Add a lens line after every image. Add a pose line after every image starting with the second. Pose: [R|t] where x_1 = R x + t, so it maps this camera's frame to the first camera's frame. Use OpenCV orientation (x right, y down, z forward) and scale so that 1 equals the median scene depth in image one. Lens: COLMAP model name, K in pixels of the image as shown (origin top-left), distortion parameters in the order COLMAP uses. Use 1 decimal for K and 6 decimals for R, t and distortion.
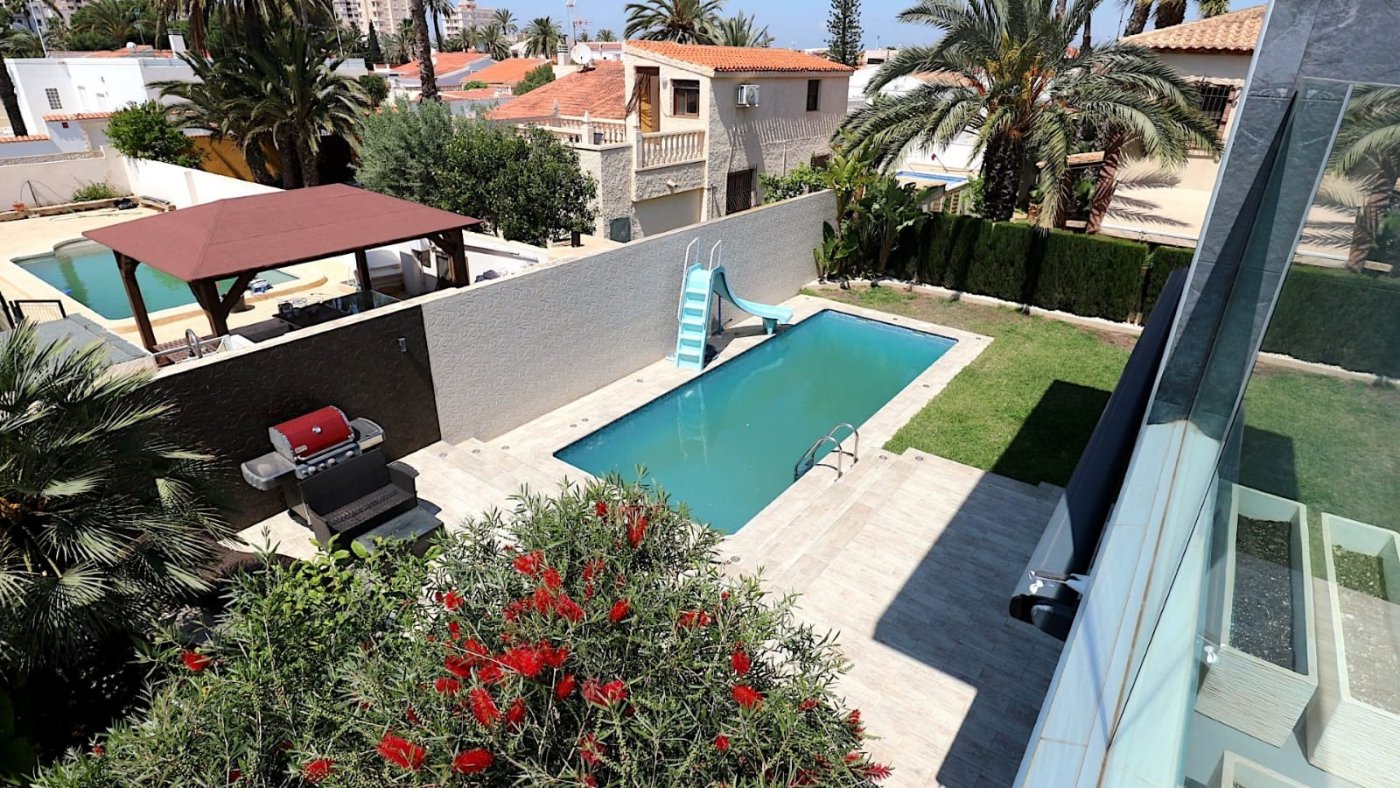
lens RADIAL K [[703.2, 0, 695.0], [0, 703.2, 379.9], [0, 0, 1]] dist [-0.034122, 0.004536]
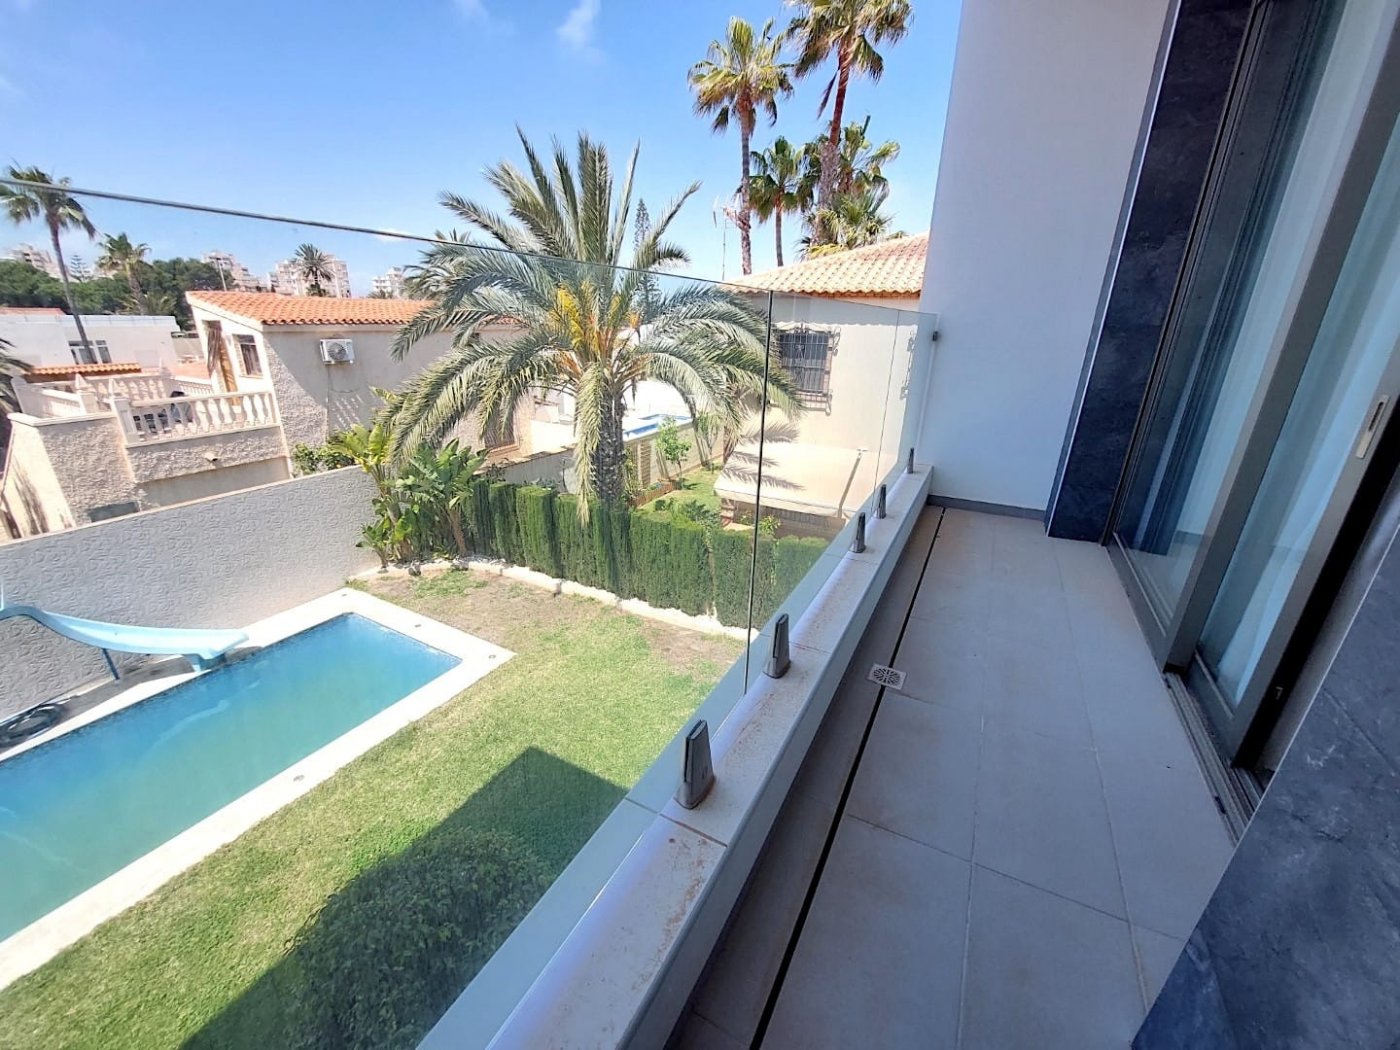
lens RADIAL K [[559.9, 0, 678.3], [0, 559.9, 526.7], [0, 0, 1]] dist [-0.018522, 0.000556]
pose [[0.992049, -0.043862, 0.117962, 0.476255], [0.052531, 0.996063, -0.071407, -0.129959], [-0.114366, 0.077036, 0.990447, 0.312140]]
